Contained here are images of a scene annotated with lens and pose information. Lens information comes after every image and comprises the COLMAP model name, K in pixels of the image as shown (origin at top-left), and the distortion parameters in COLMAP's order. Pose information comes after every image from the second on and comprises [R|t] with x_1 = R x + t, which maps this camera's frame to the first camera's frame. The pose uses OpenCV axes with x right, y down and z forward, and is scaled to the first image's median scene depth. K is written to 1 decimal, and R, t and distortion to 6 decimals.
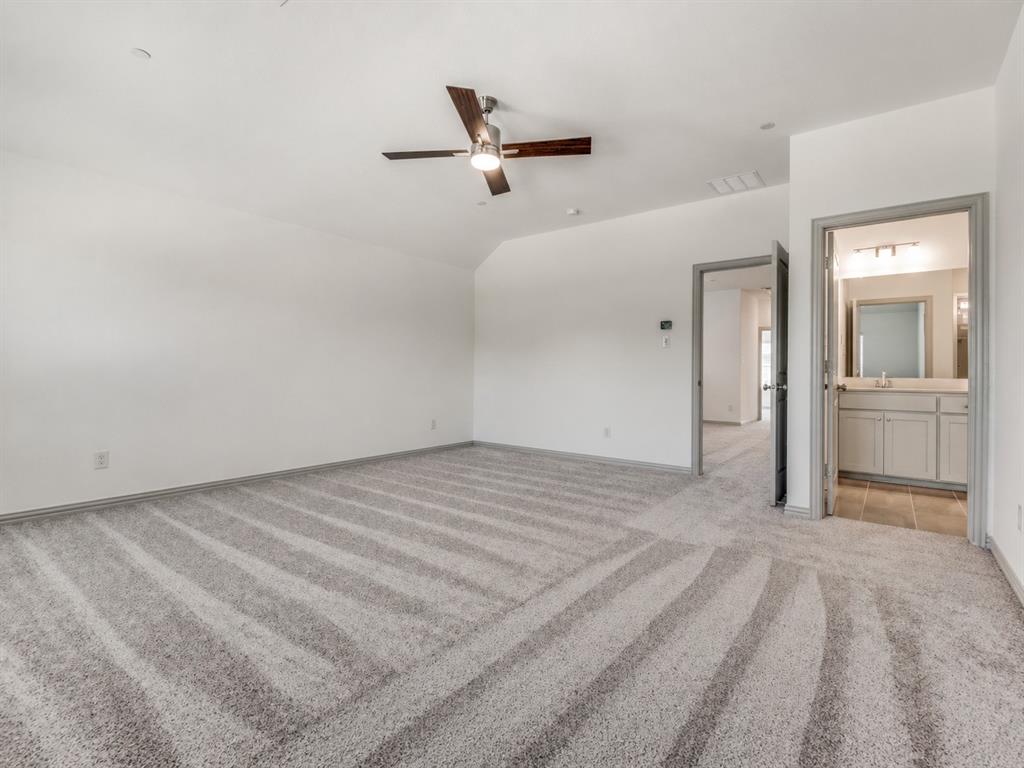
lens RADIAL K [[503.5, 0, 512.0], [0, 503.5, 384.0], [0, 0, 1]] dist [-0.001438, -0.000803]
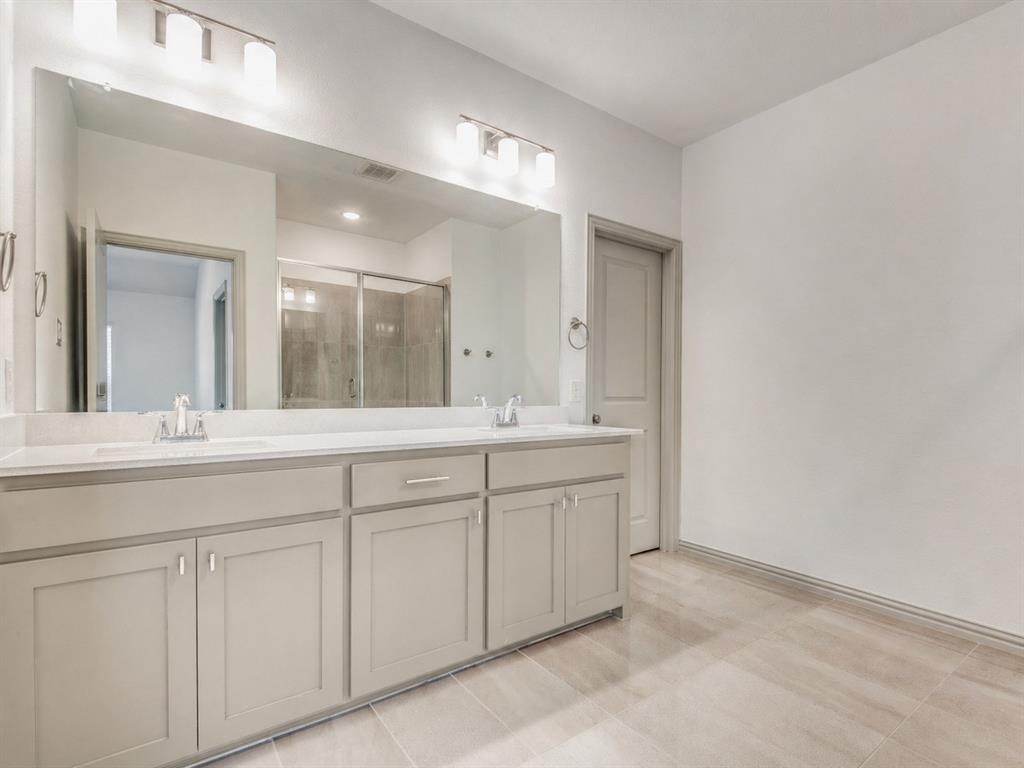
lens RADIAL K [[503.5, 0, 512.0], [0, 503.5, 384.0], [0, 0, 1]] dist [-0.001438, -0.000803]
pose [[0.284654, 0.032975, 0.958063, 0.400027], [0.034372, 0.998415, -0.044576, -0.006186], [-0.958014, 0.045619, 0.283069, 0.574743]]
